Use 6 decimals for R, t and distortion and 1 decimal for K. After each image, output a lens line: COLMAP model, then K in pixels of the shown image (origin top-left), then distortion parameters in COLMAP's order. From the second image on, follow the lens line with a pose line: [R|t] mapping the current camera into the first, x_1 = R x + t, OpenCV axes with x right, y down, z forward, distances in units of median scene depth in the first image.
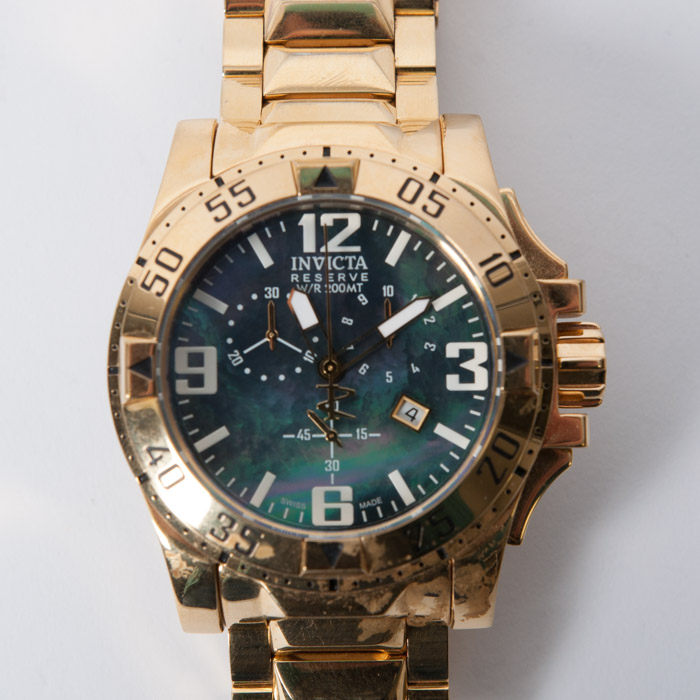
lens RADIAL K [[1464.0, 0, 345.2], [0, 1464.0, 348.7], [0, 0, 1]] dist [0.057051, 0.000000]
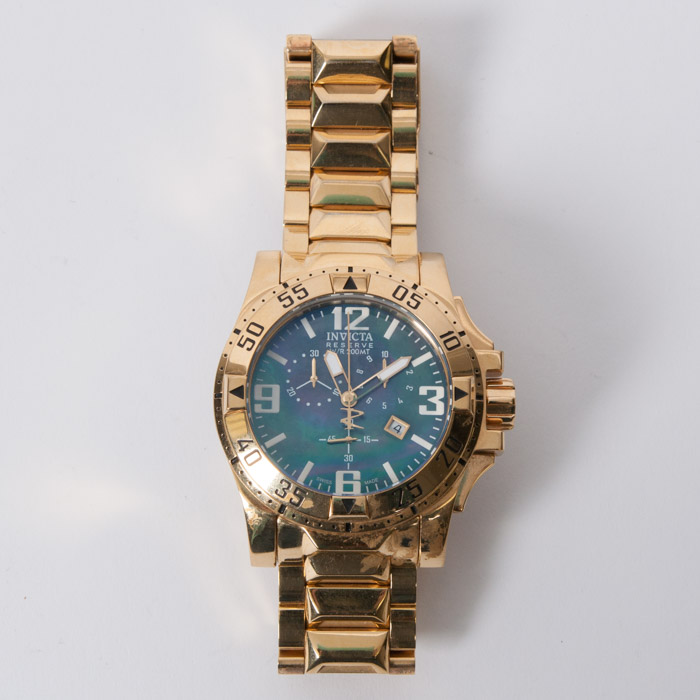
lens RADIAL K [[1434.9, 0, 352.2], [0, 1434.9, 350.6], [0, 0, 1]] dist [-0.112759, 0.000000]
pose [[0.999348, 0.029630, 0.020632, -0.041147], [-0.026935, 0.992350, -0.120480, 0.152613], [-0.024044, 0.119845, 0.992501, -0.605036]]
